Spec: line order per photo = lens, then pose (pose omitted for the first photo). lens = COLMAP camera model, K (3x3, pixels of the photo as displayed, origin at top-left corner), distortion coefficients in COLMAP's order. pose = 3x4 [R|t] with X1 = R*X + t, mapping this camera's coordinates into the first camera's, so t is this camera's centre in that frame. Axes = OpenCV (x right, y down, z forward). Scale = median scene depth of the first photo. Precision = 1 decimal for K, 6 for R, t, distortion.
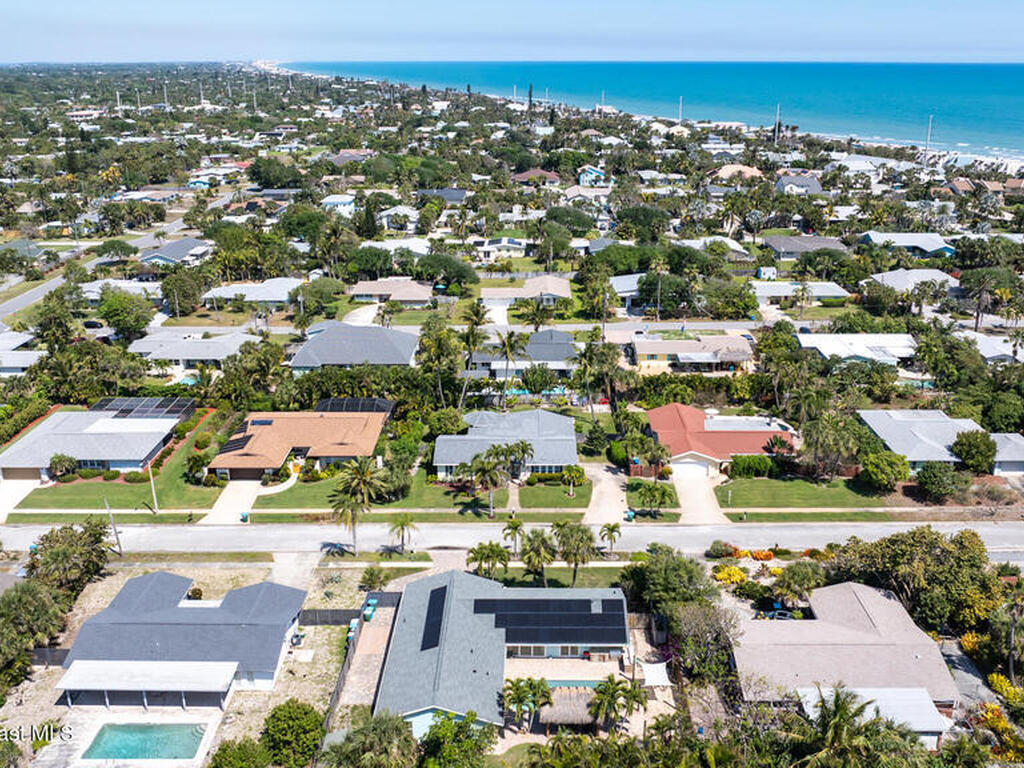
lens RADIAL K [[950.0, 0, 518.6], [0, 950.0, 383.7], [0, 0, 1]] dist [0.006283, -0.063454]
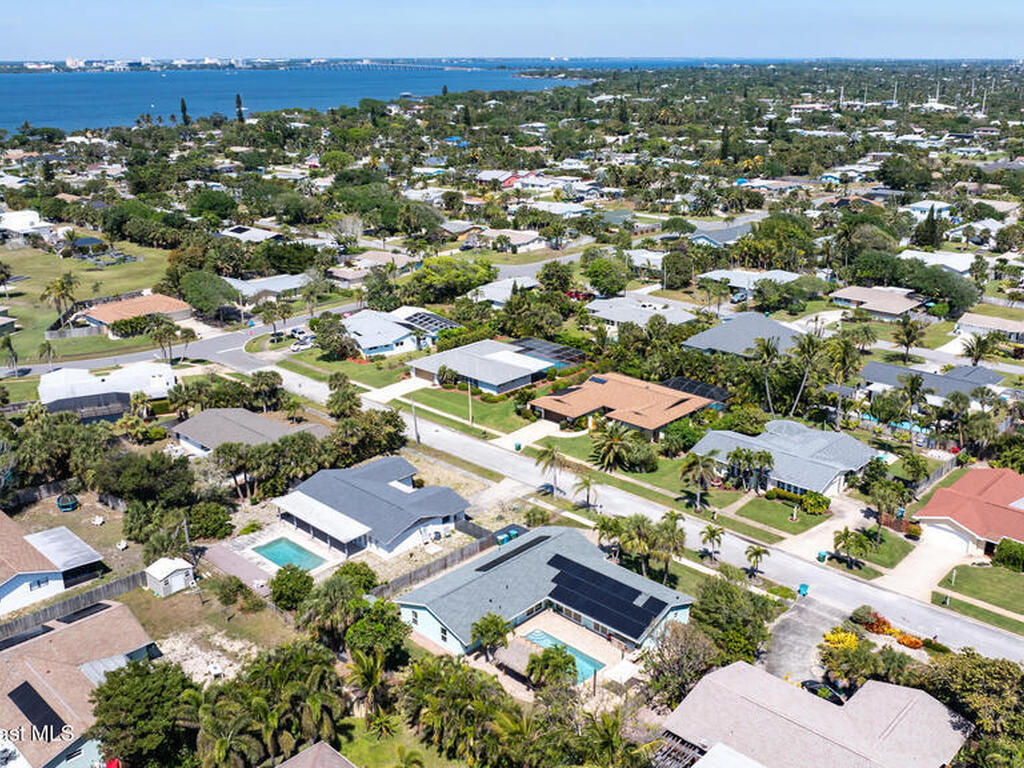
lens RADIAL K [[950.0, 0, 518.6], [0, 950.0, 383.7], [0, 0, 1]] dist [0.006283, -0.063454]
pose [[0.732409, 0.221638, -0.643781, 0.411216], [-0.219850, 0.971869, 0.084474, -0.031326], [0.644394, 0.079666, 0.760533, 0.093163]]
